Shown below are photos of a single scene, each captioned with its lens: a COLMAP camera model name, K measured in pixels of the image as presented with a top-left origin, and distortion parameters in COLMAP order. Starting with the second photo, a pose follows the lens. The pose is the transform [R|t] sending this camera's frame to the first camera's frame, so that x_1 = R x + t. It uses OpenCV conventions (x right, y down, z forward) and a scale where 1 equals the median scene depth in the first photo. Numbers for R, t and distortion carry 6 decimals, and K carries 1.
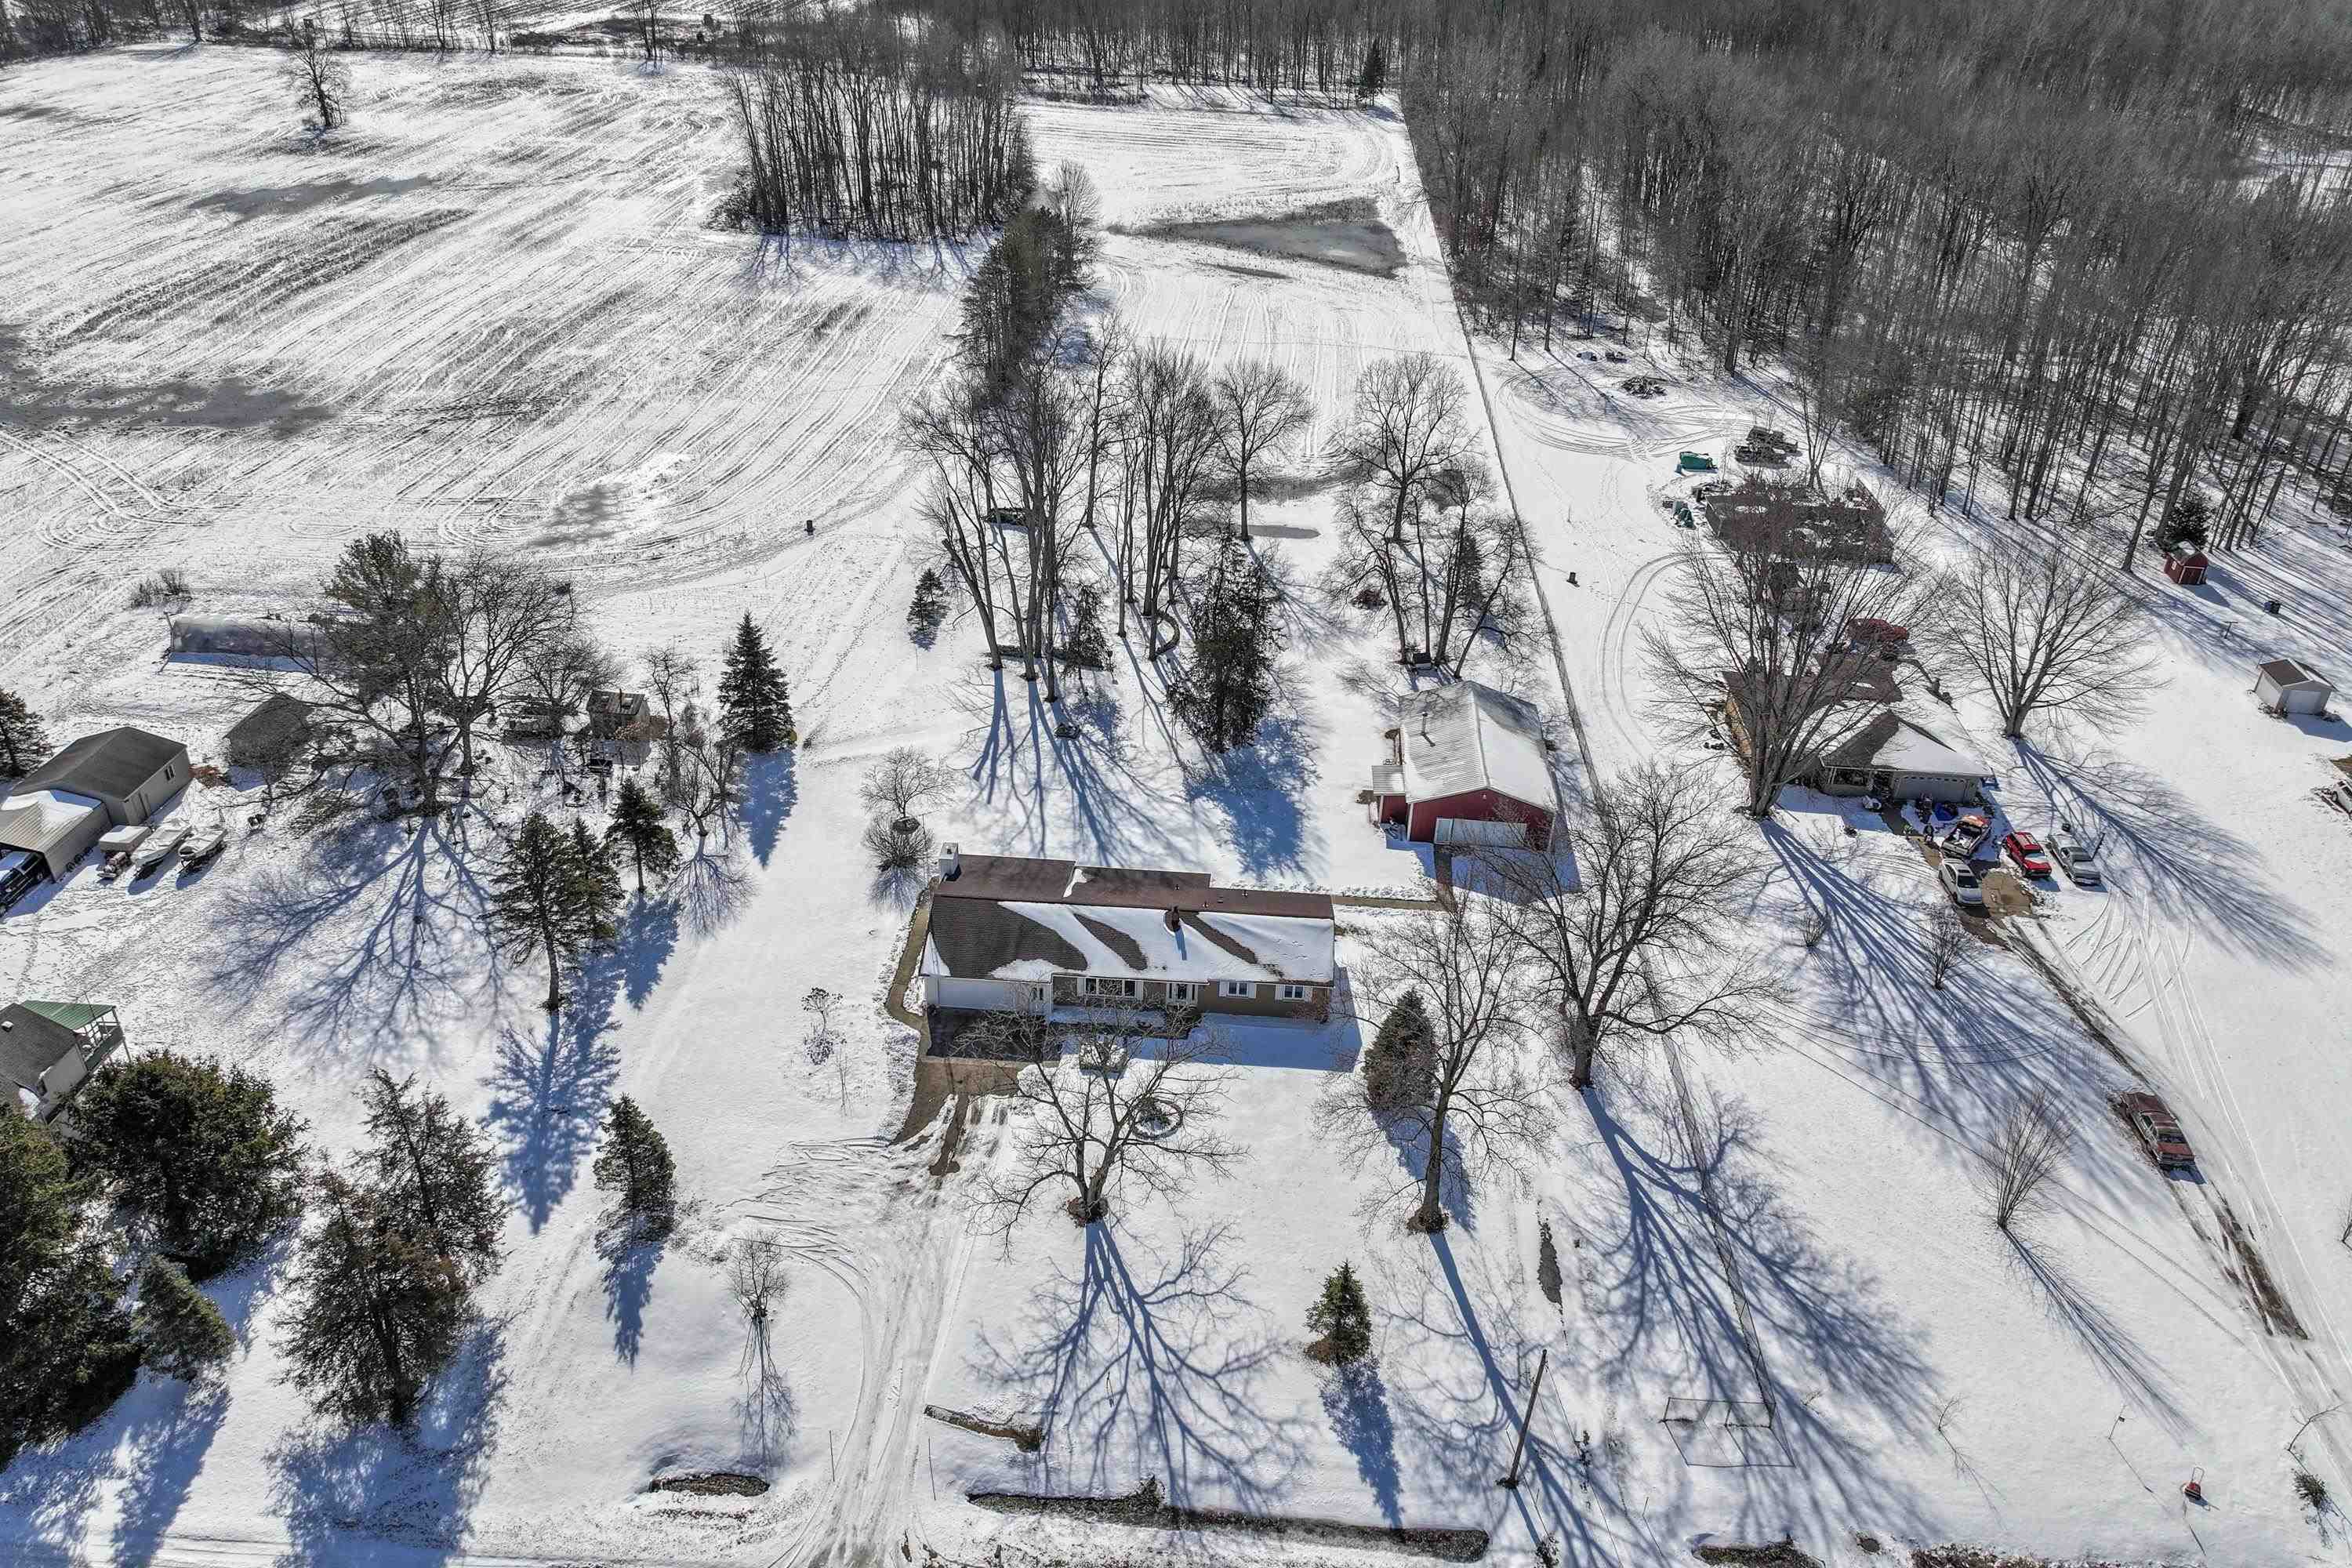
lens RADIAL K [[1608.7, 0, 1163.1], [0, 1608.7, 786.1], [0, 0, 1]] dist [-0.006421, 0.000039]
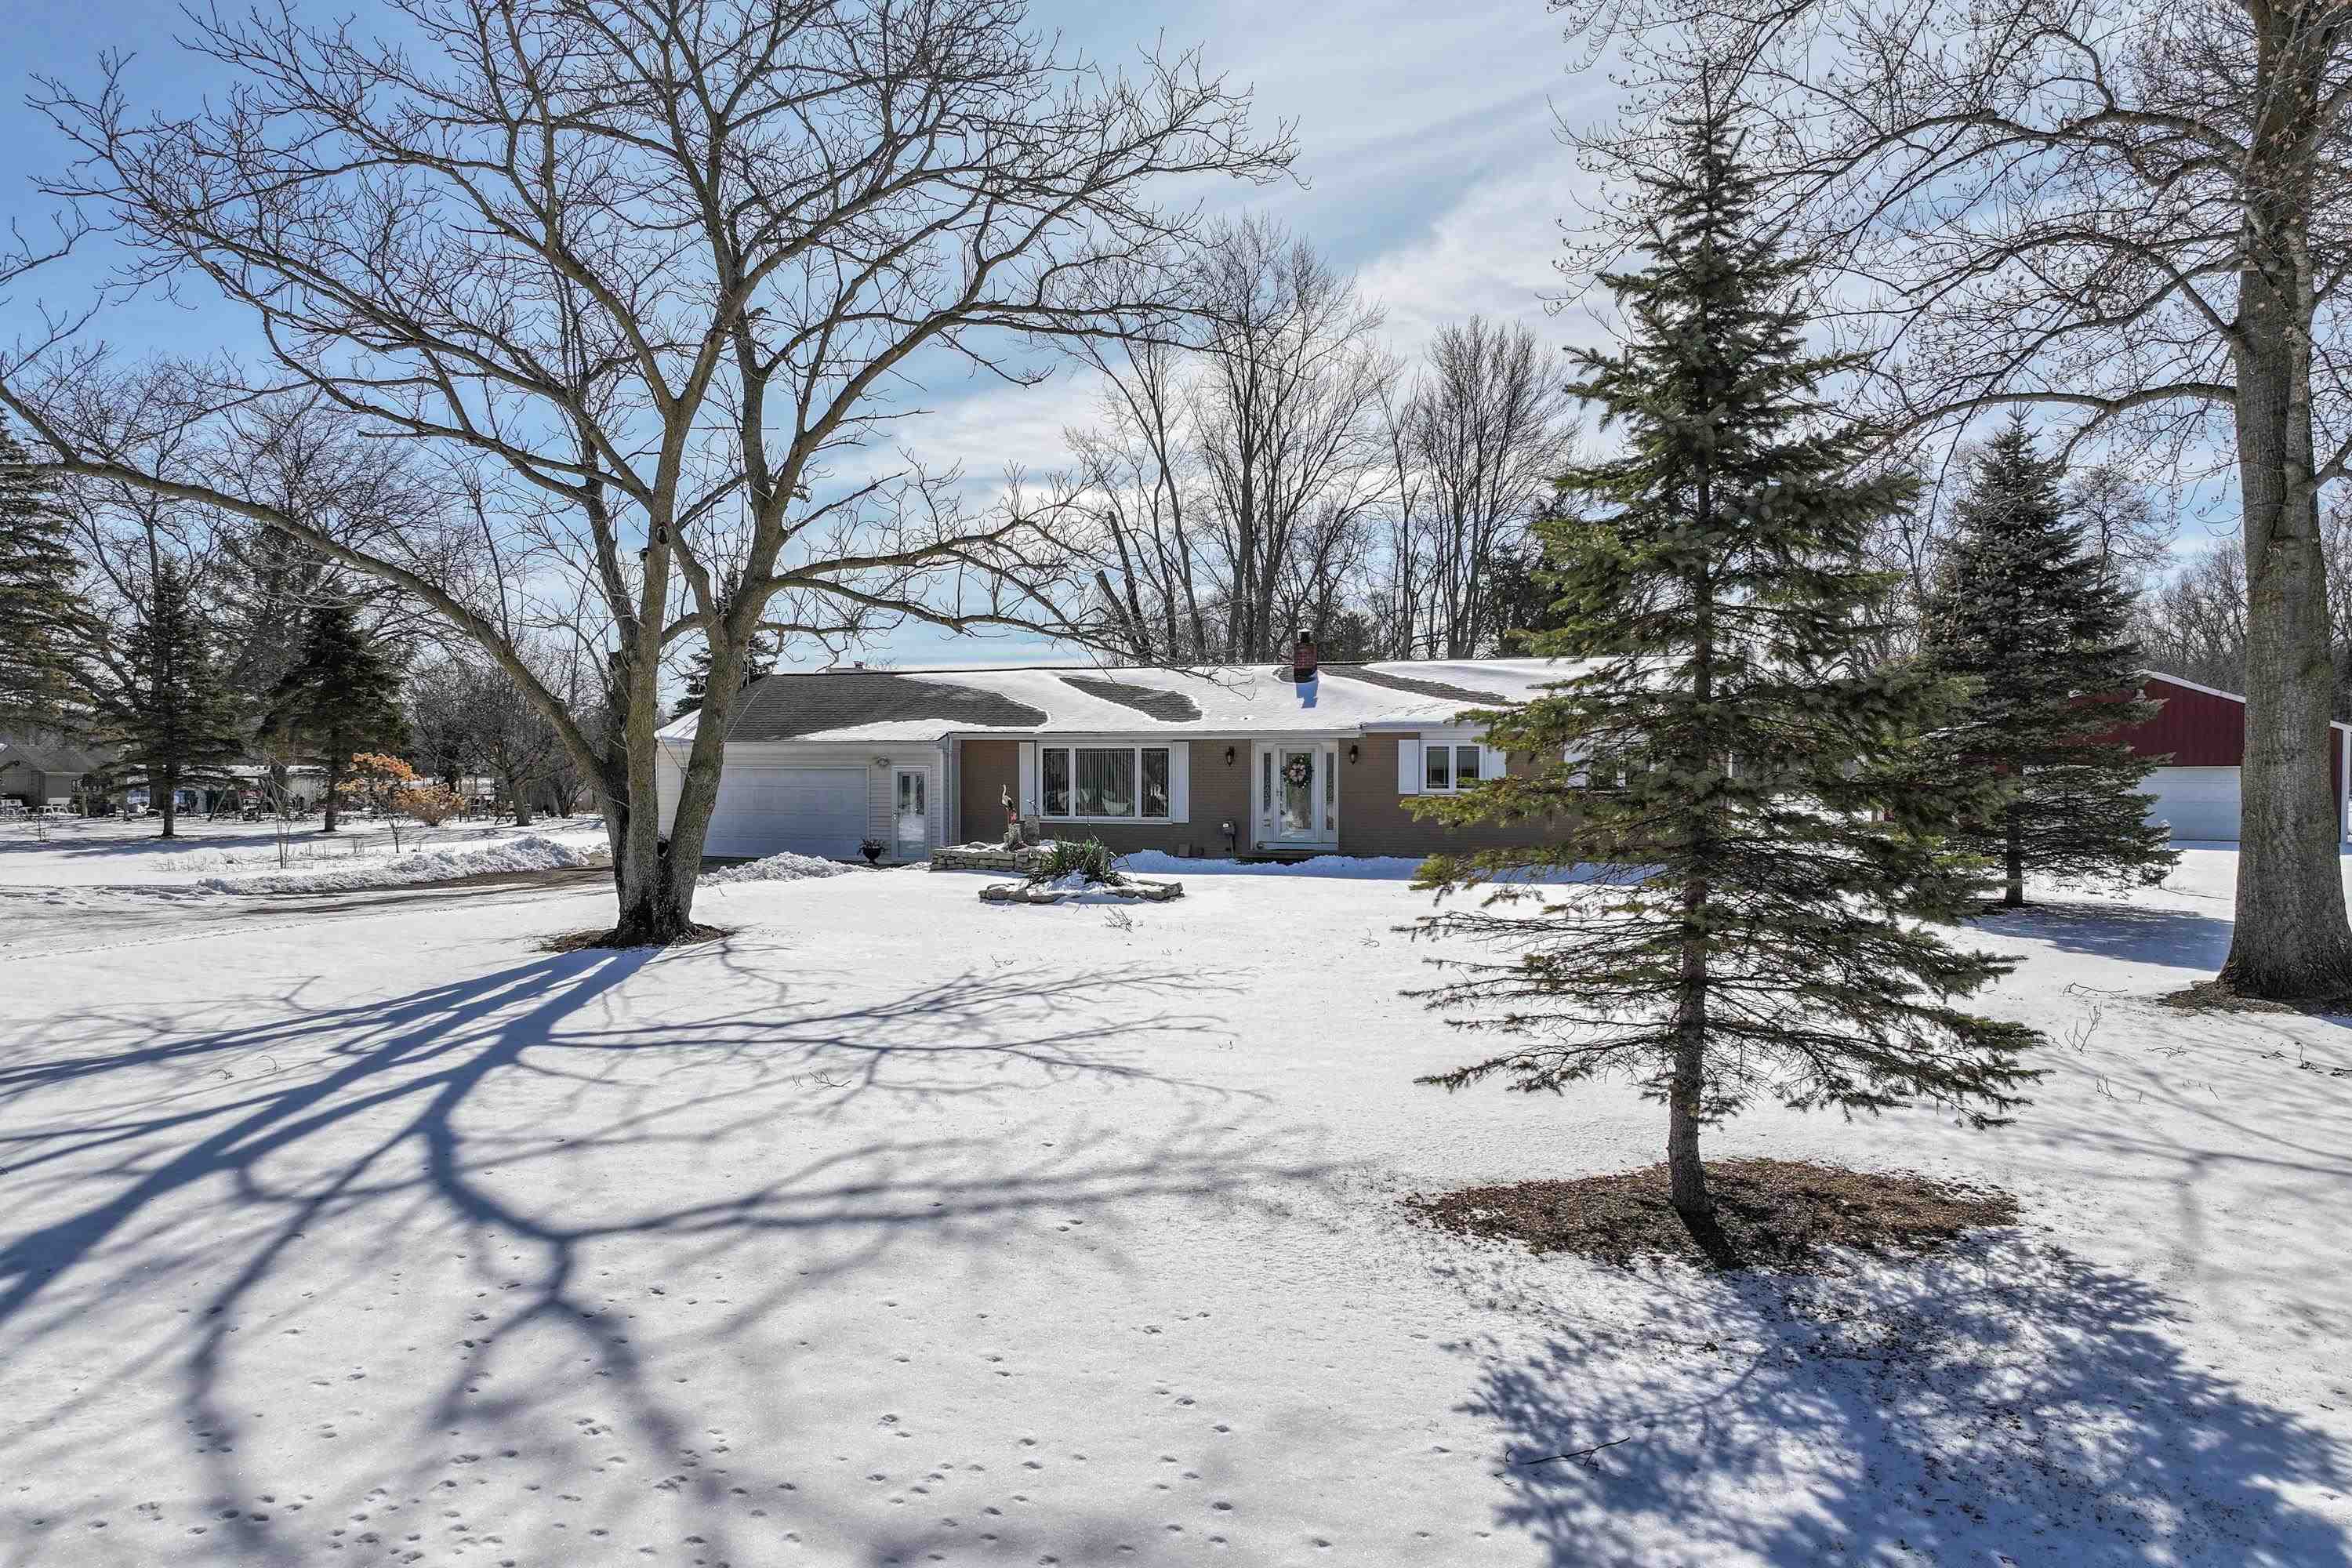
lens RADIAL K [[1608.7, 0, 1163.1], [0, 1608.7, 786.1], [0, 0, 1]] dist [-0.006421, 0.000039]
pose [[0.961907, -0.020063, -0.272640, 0.081172], [-0.117277, 0.870587, -0.477833, 0.301725], [0.246943, 0.491606, 0.835071, 0.695693]]
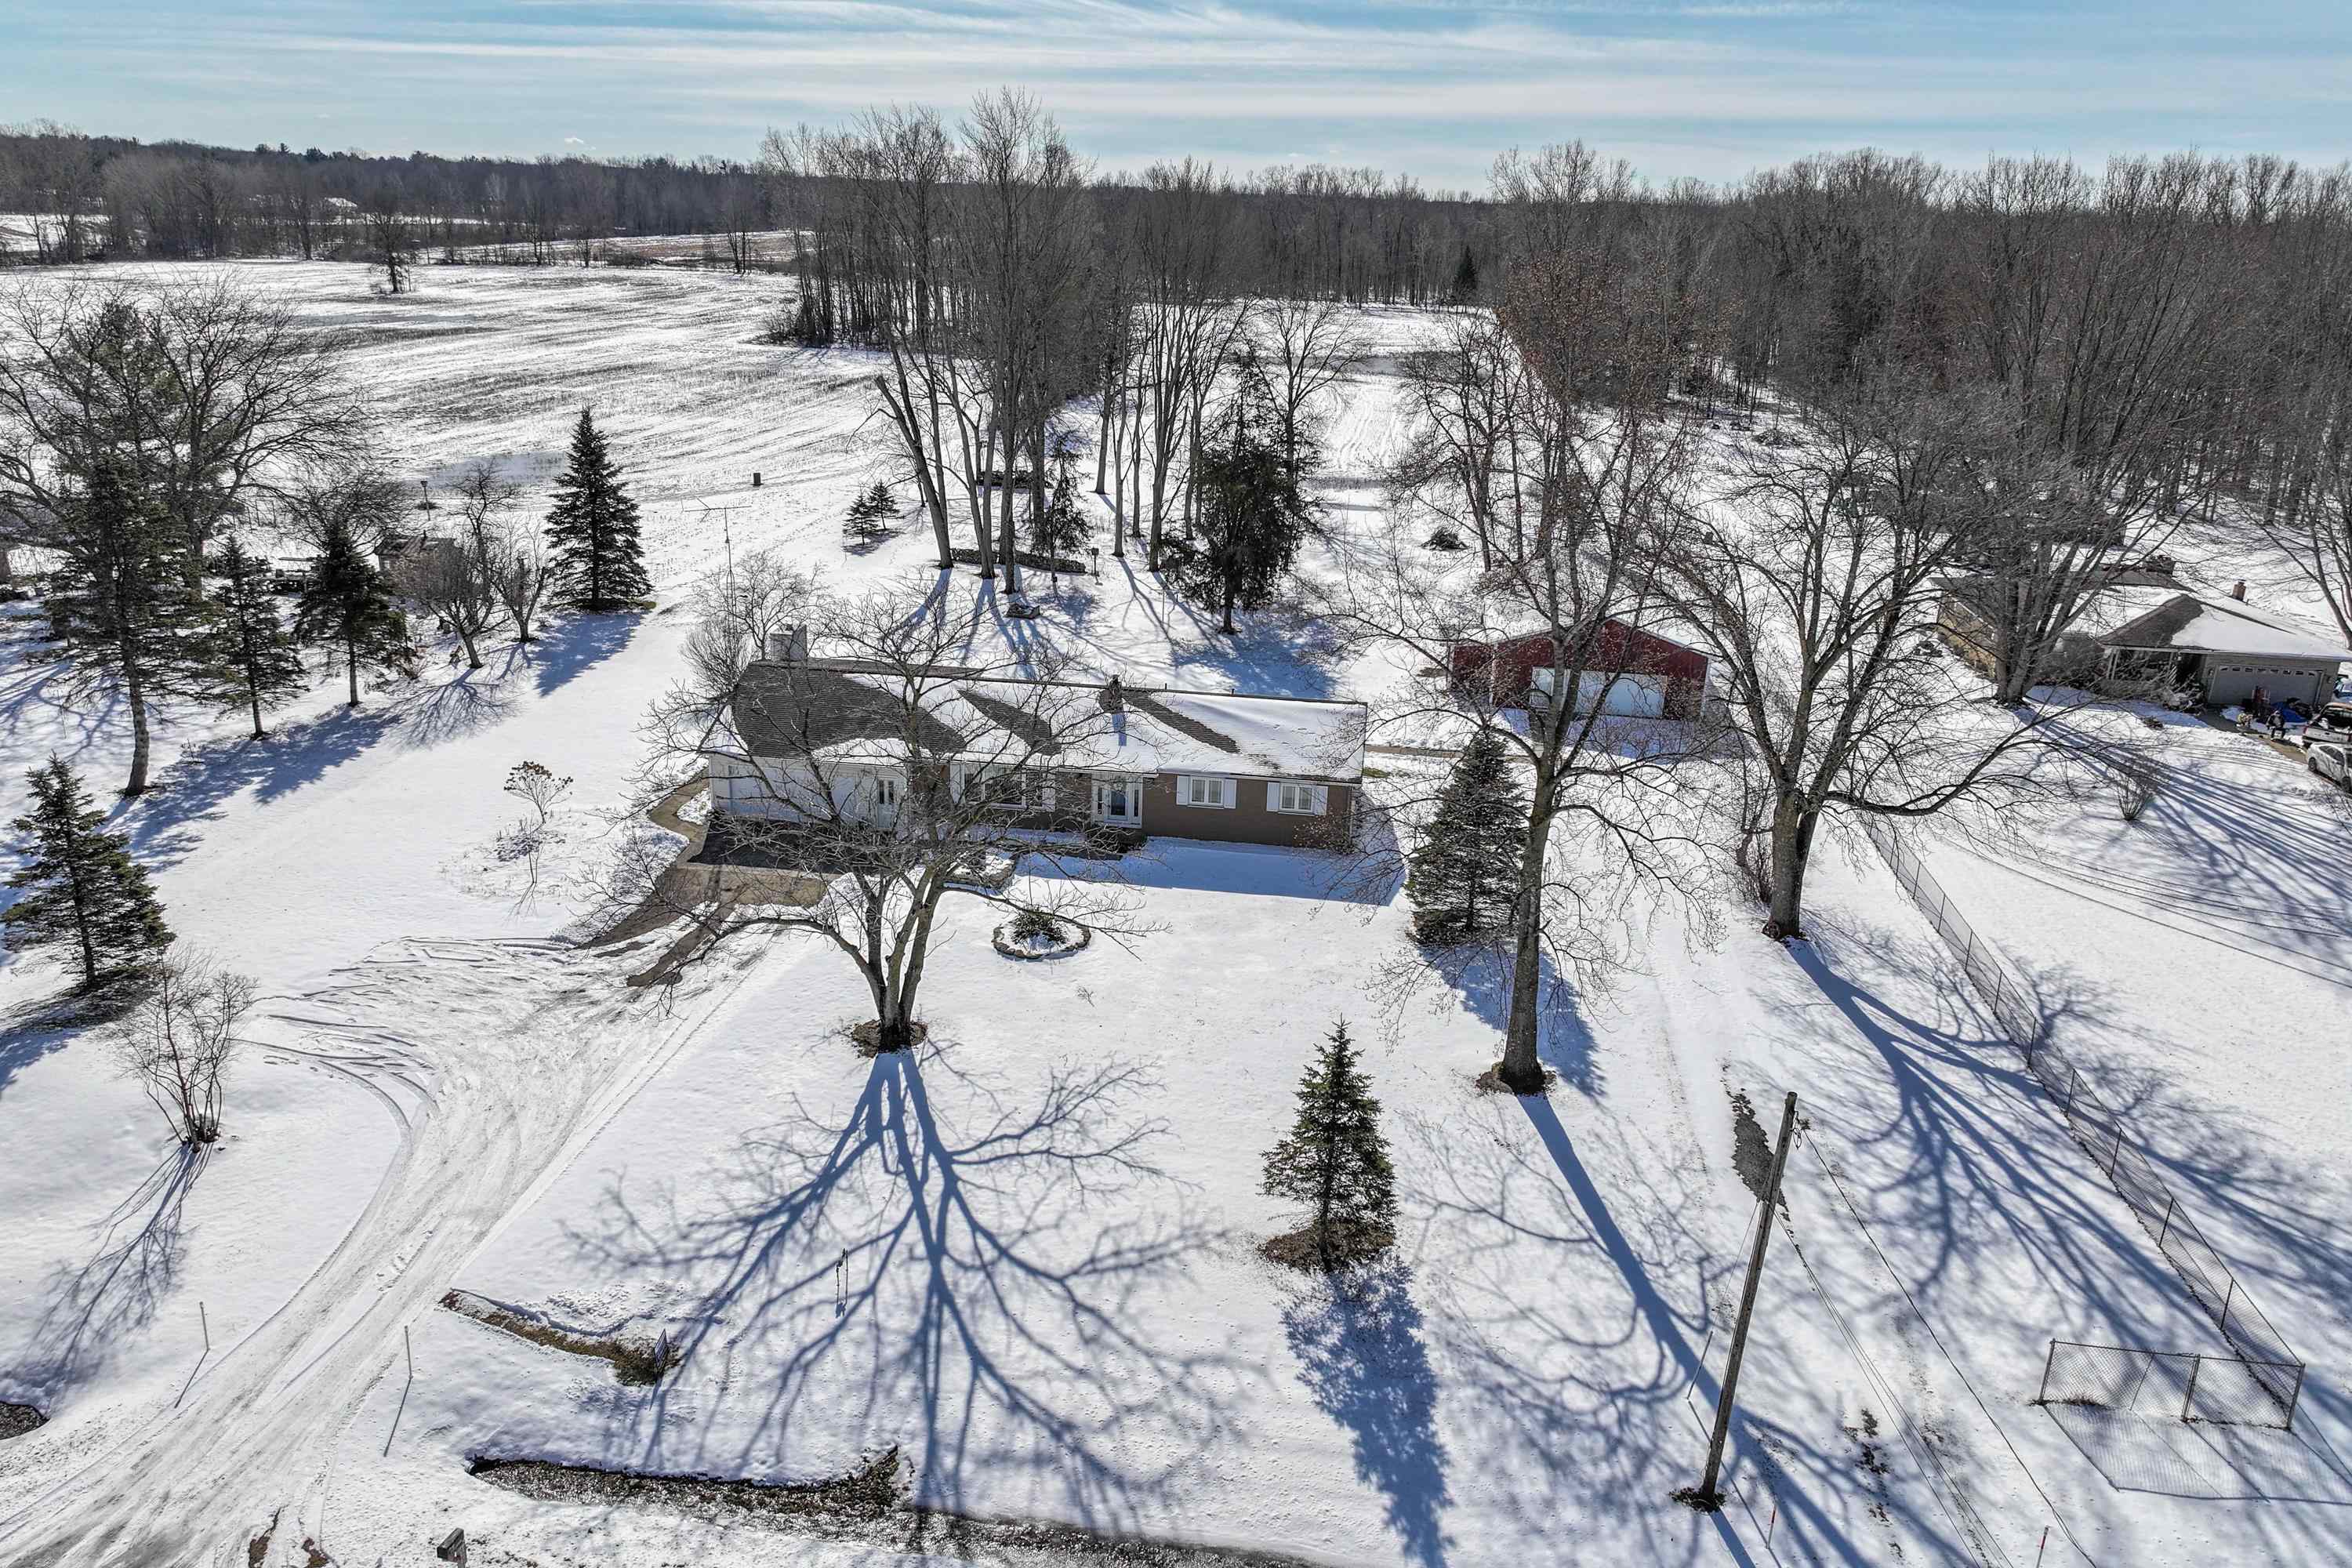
lens RADIAL K [[1656.5, 0, 1176.0], [0, 1656.5, 784.0], [0, 0, 1]] dist [-0.023384, 0.035411]
pose [[0.998331, 0.031488, -0.048409, 0.065551], [-0.040115, 0.981139, -0.189096, 0.243650], [0.041542, 0.190723, 0.980765, 0.378661]]
